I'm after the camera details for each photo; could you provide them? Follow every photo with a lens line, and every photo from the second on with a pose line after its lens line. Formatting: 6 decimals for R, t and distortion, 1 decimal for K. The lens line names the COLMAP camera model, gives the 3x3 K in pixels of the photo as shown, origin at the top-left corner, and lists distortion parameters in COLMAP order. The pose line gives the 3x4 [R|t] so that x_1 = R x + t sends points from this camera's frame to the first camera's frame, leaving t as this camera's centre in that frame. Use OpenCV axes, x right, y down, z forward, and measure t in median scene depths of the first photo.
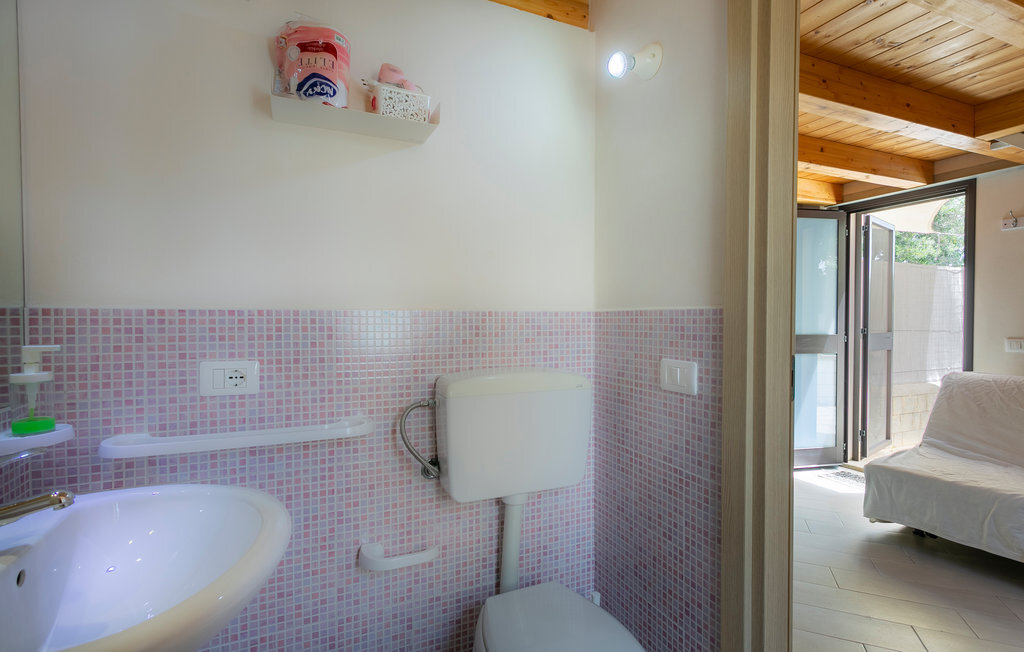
lens RADIAL K [[485.5, 0, 510.2], [0, 485.5, 330.9], [0, 0, 1]] dist [0.003974, -0.000006]
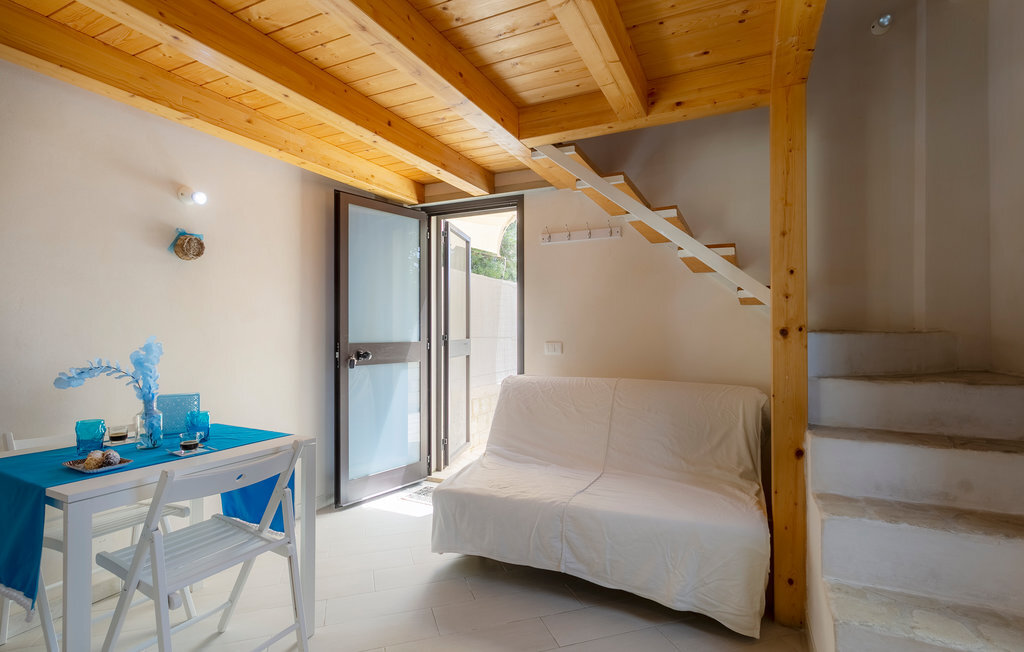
lens RADIAL K [[485.5, 0, 509.5], [0, 485.5, 328.6], [0, 0, 1]] dist [0.003974, -0.000006]
pose [[0.753840, 0.004048, 0.657046, 0.187543], [0.012013, 0.999729, -0.019942, 0.003438], [-0.656948, 0.022927, 0.753587, 0.179471]]
